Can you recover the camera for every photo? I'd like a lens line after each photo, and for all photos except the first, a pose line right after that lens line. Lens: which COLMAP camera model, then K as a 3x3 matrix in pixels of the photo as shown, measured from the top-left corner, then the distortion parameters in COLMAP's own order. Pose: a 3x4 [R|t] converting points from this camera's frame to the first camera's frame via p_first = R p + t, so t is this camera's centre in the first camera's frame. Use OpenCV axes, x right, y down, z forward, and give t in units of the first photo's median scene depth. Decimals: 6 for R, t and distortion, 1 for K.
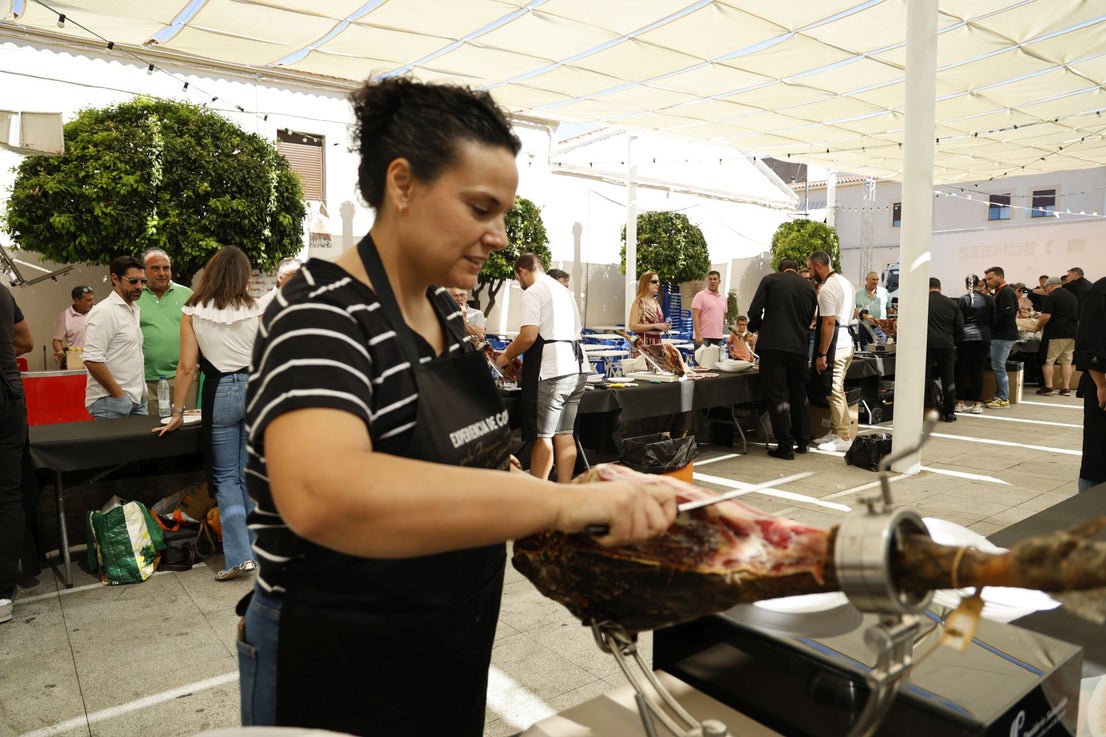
lens RADIAL K [[766.9, 0, 579.3], [0, 766.9, 369.4], [0, 0, 1]] dist [-0.086184, 0.049503]
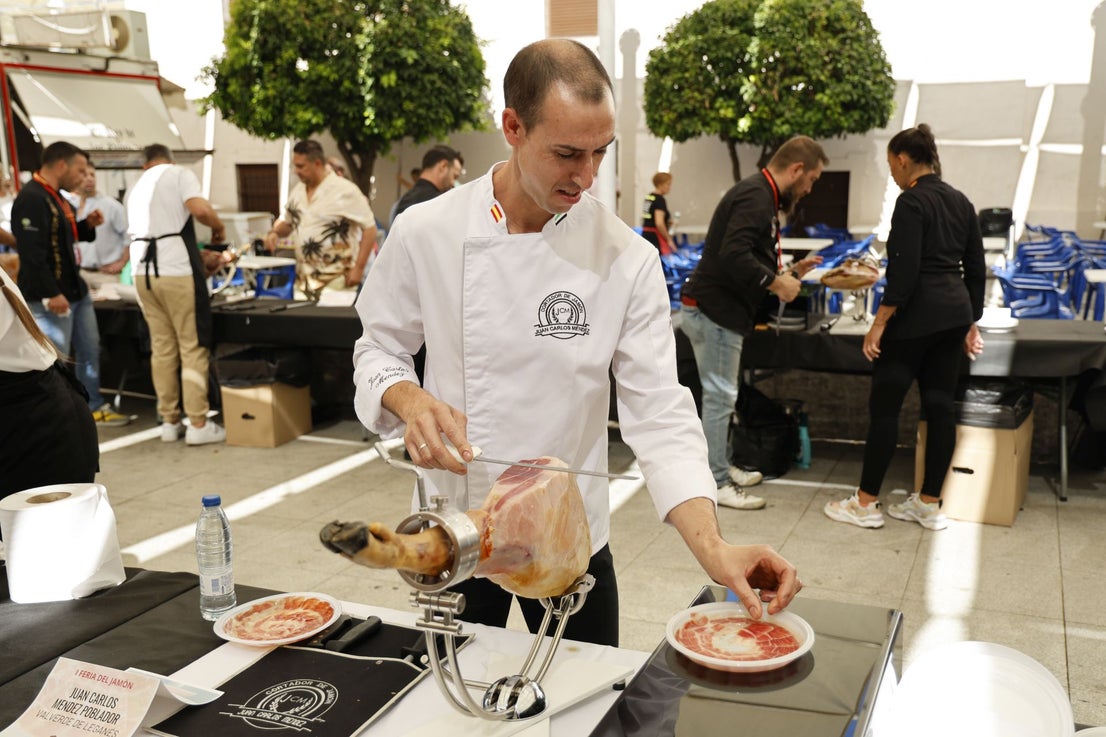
lens RADIAL K [[1080.8, 0, 561.5], [0, 1080.8, 375.4], [0, 0, 1]] dist [0.049628, 0.000000]
pose [[0.465504, 0.169217, -0.868719, 0.898458], [-0.067889, 0.985487, 0.155584, -0.079824], [0.882438, -0.013448, 0.470236, 0.639735]]
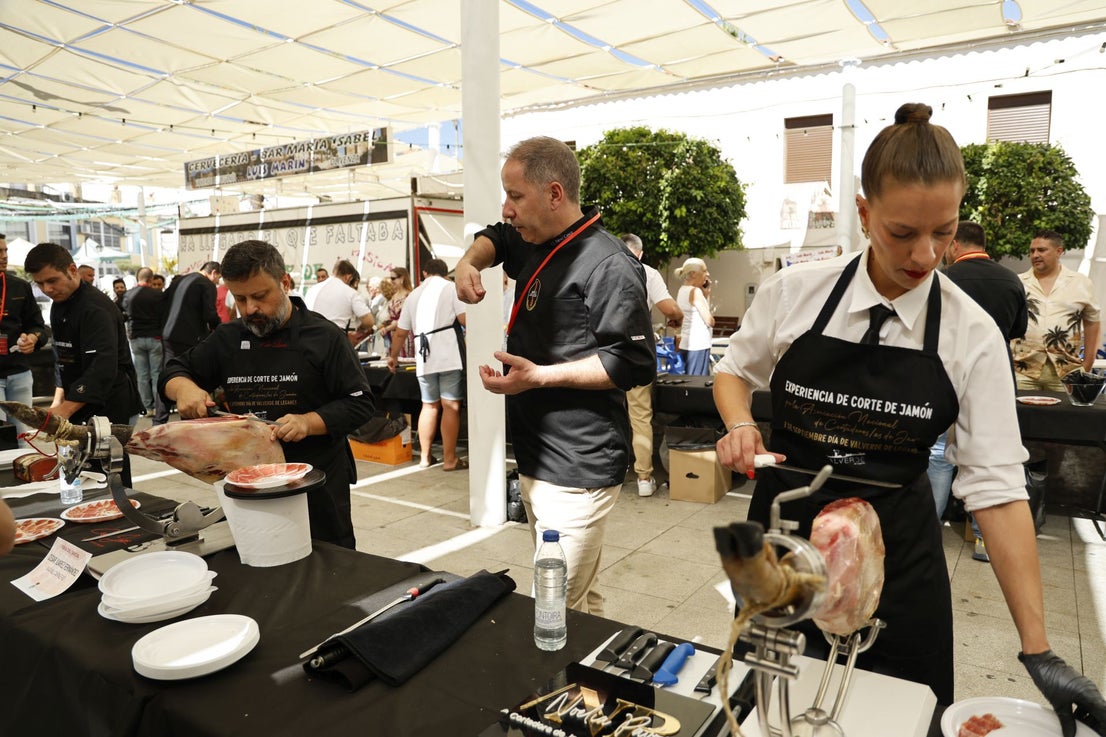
lens RADIAL K [[760.8, 0, 573.8], [0, 760.8, 366.5], [0, 0, 1]] dist [-0.064180, 0.040951]
pose [[0.309043, 0.107927, -0.944904, 0.731275], [-0.076007, 0.993165, 0.088580, -0.060350], [0.948006, 0.044445, 0.315134, 0.536247]]
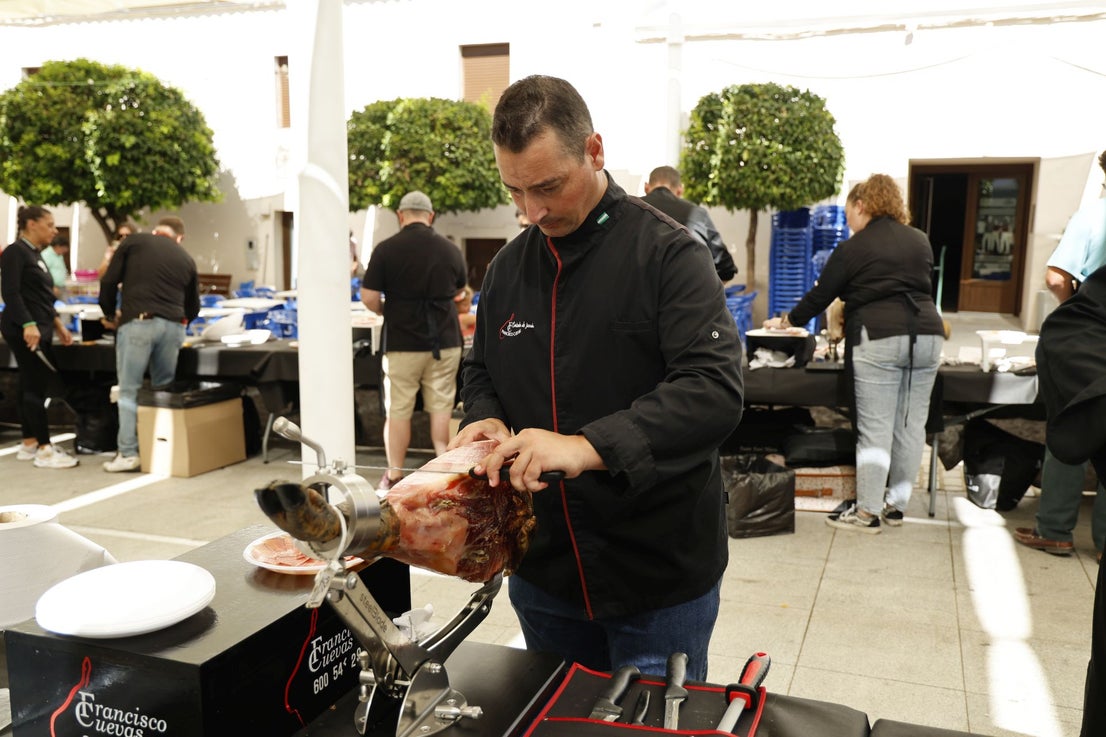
lens RADIAL K [[963.6, 0, 564.5], [0, 963.6, 385.8], [0, 0, 1]] dist [-0.012539, 0.062031]
pose [[0.515423, 0.140568, -0.845328, 1.209441], [-0.077292, 0.990060, 0.117507, -0.101369], [0.853443, 0.004771, 0.521165, 0.909908]]
